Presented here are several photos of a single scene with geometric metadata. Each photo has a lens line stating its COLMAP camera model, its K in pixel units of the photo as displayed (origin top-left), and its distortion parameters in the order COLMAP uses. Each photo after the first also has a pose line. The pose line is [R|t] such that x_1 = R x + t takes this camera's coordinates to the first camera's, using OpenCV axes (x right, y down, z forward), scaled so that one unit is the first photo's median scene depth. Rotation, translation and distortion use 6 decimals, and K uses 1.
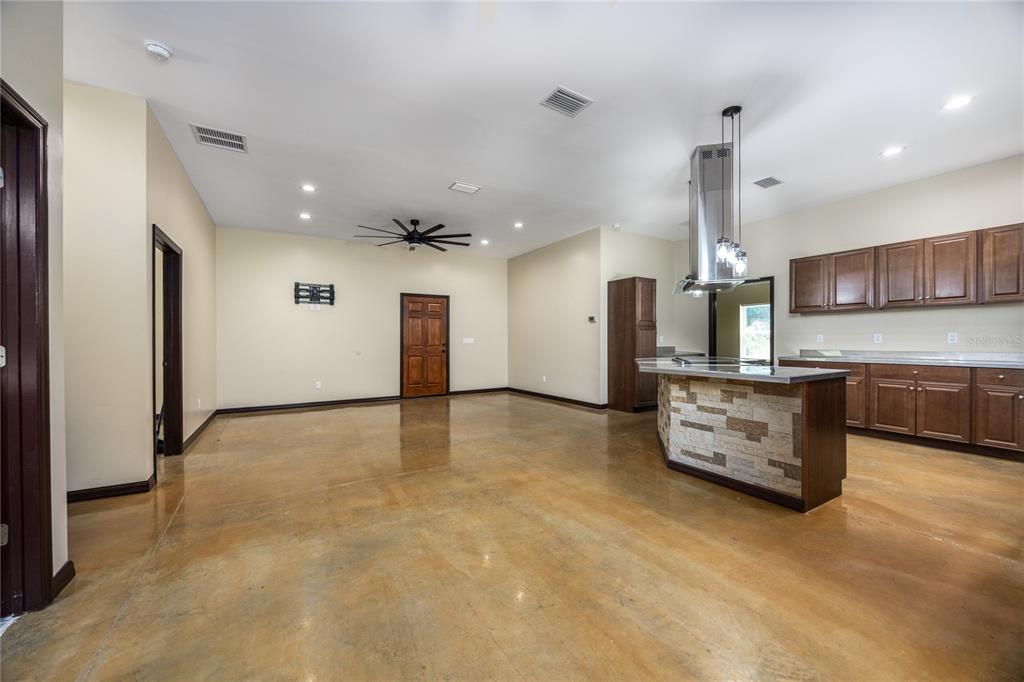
lens RADIAL K [[398.5, 0, 510.3], [0, 398.5, 339.5], [0, 0, 1]] dist [-0.003730, -0.000094]
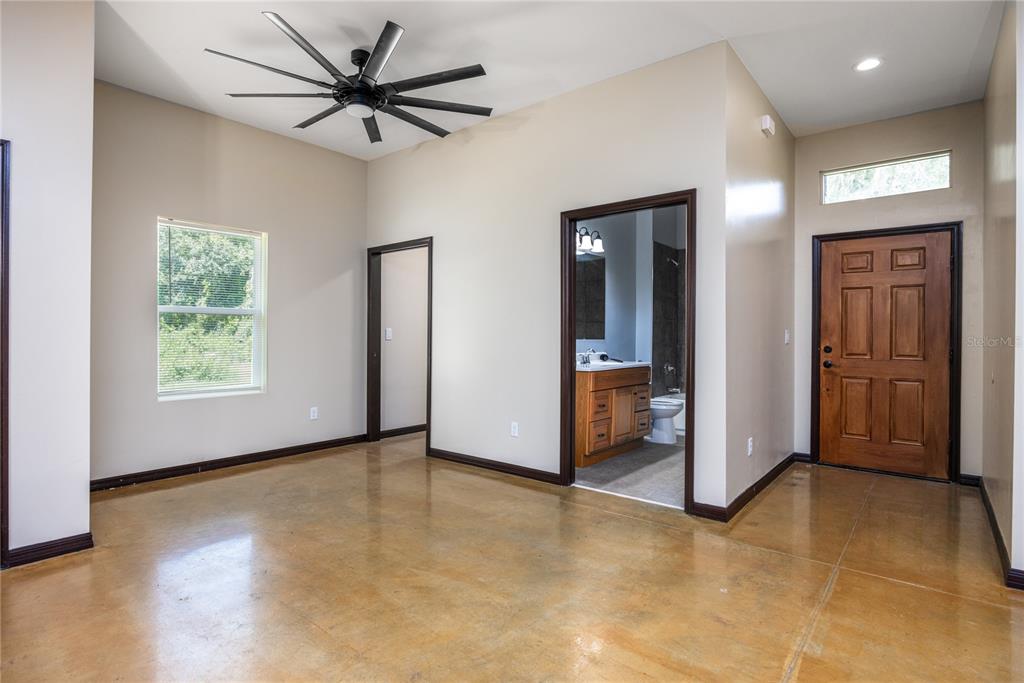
lens RADIAL K [[515.1, 0, 513.1], [0, 515.1, 338.6], [0, 0, 1]] dist [-0.001467, -0.000536]
pose [[-0.938675, 0.005587, -0.344757, 0.070979], [0.003940, 0.999977, 0.005478, -0.002188], [0.344780, 0.003784, -0.938676, 1.531875]]
